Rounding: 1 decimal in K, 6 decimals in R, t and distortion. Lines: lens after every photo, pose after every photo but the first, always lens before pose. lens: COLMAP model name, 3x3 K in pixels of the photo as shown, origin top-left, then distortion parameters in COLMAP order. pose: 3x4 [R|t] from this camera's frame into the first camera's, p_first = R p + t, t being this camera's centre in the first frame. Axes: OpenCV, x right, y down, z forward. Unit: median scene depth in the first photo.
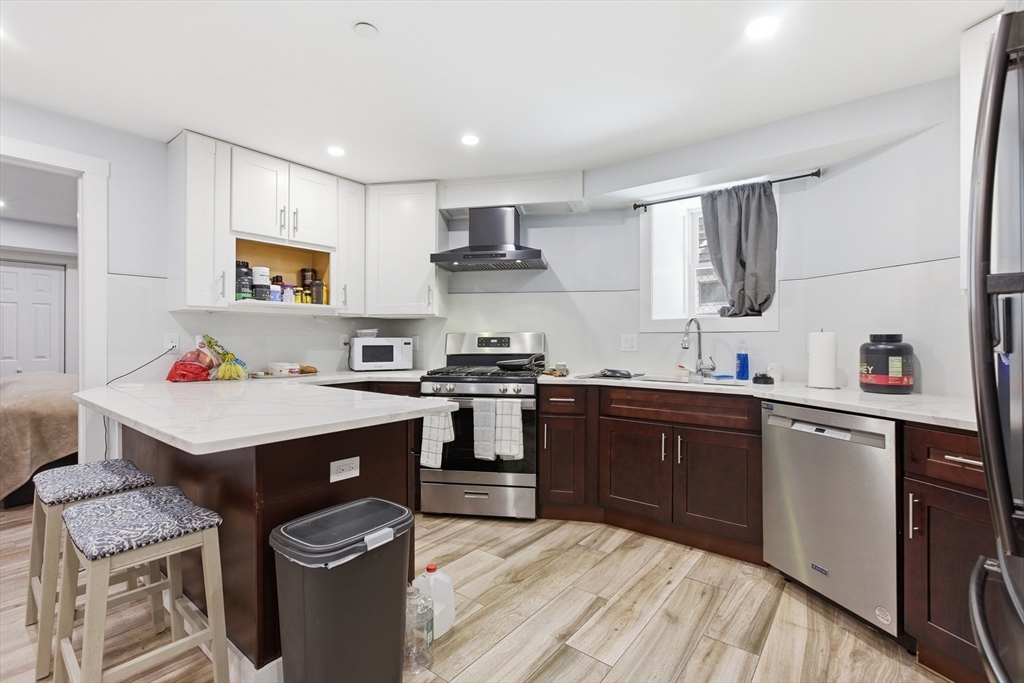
lens RADIAL K [[459.8, 0, 510.0], [0, 459.8, 336.4], [0, 0, 1]] dist [-0.003707, 0.000455]
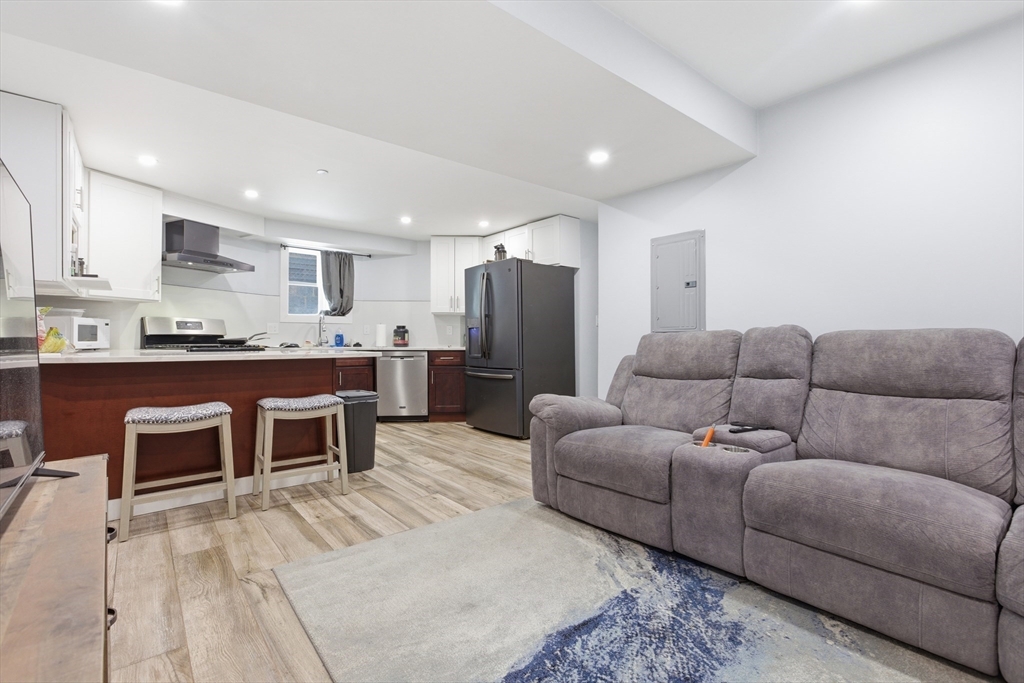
lens RADIAL K [[460.8, 0, 506.2], [0, 460.8, 344.6], [0, 0, 1]] dist [-0.004435, -0.000460]
pose [[0.216536, -0.009862, 0.976225, -1.341498], [-0.007163, 0.999906, 0.011690, 0.054997], [-0.976248, -0.009524, 0.216445, -0.167926]]
